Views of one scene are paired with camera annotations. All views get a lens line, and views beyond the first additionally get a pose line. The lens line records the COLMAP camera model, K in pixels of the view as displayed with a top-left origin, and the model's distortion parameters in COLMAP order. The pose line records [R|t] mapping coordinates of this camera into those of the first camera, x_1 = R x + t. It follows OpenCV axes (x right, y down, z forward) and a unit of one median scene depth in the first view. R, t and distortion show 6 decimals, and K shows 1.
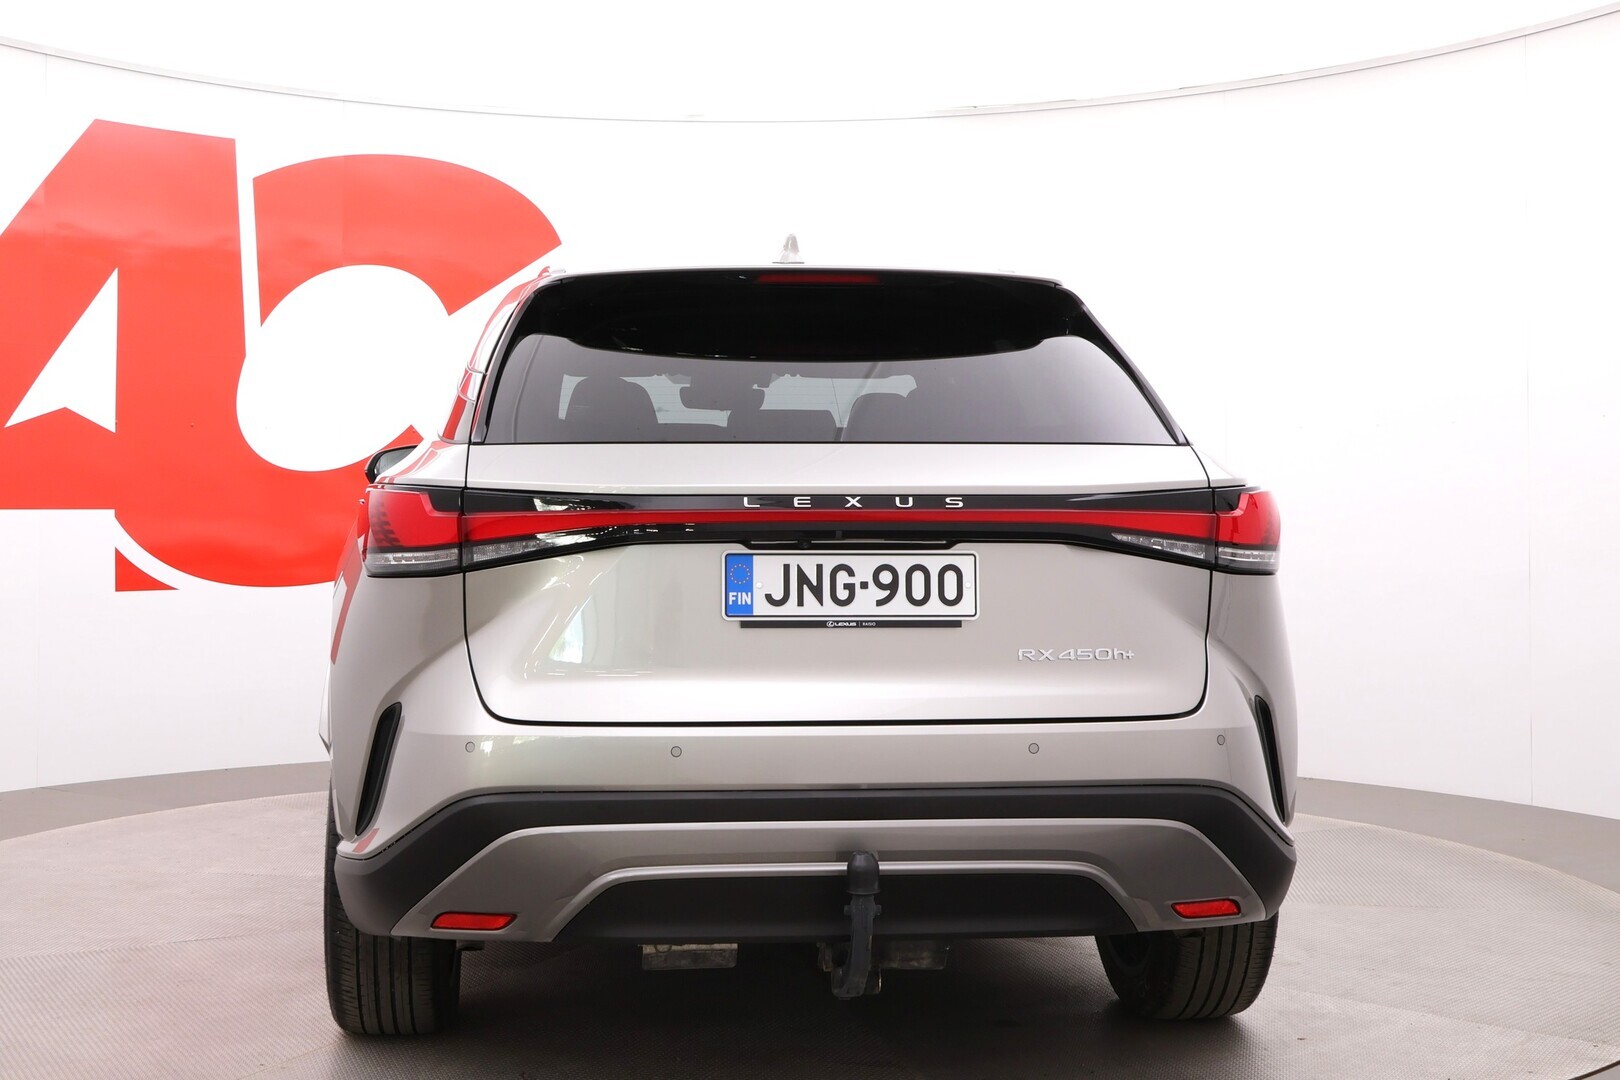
lens RADIAL K [[1422.8, 0, 792.0], [0, 1422.8, 530.6], [0, 0, 1]] dist [0.003410, 0.009636]
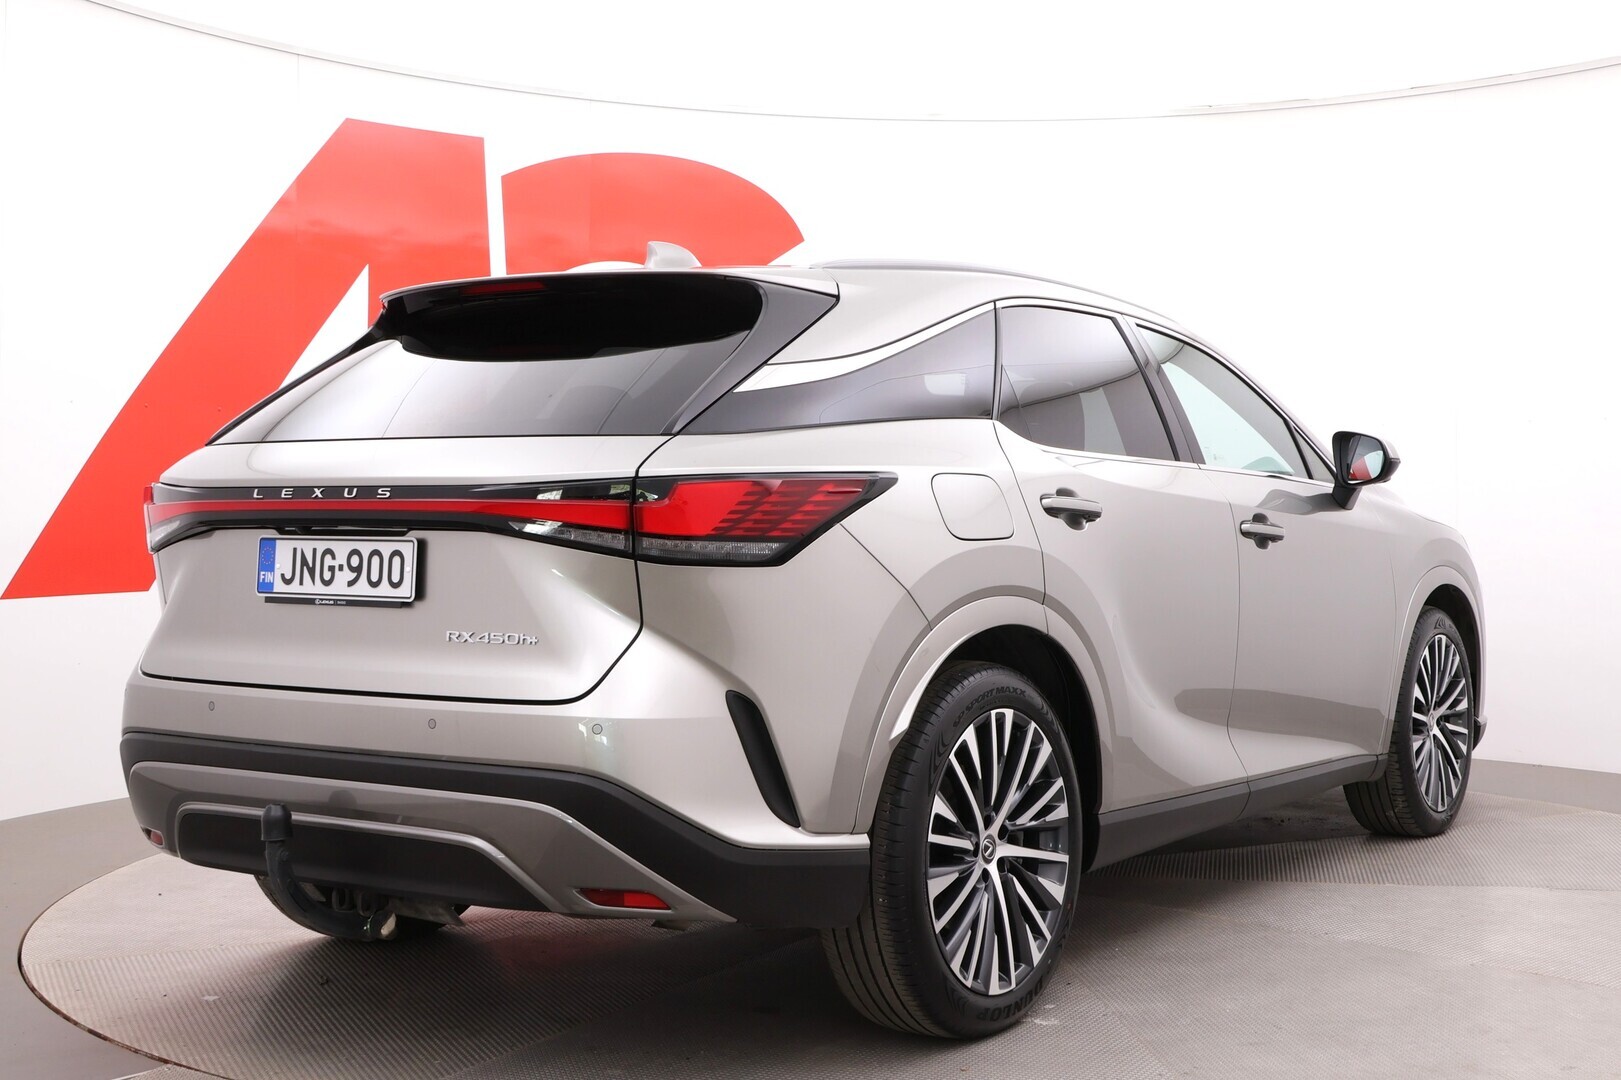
lens RADIAL K [[1423.7, 0, 808.5], [0, 1423.7, 534.6], [0, 0, 1]] dist [0.003410, 0.009636]
pose [[0.894161, 0.010775, -0.447615, 0.873576], [-0.009125, 0.999941, 0.005842, 0.002665], [0.447652, -0.001140, 0.894207, 0.166621]]
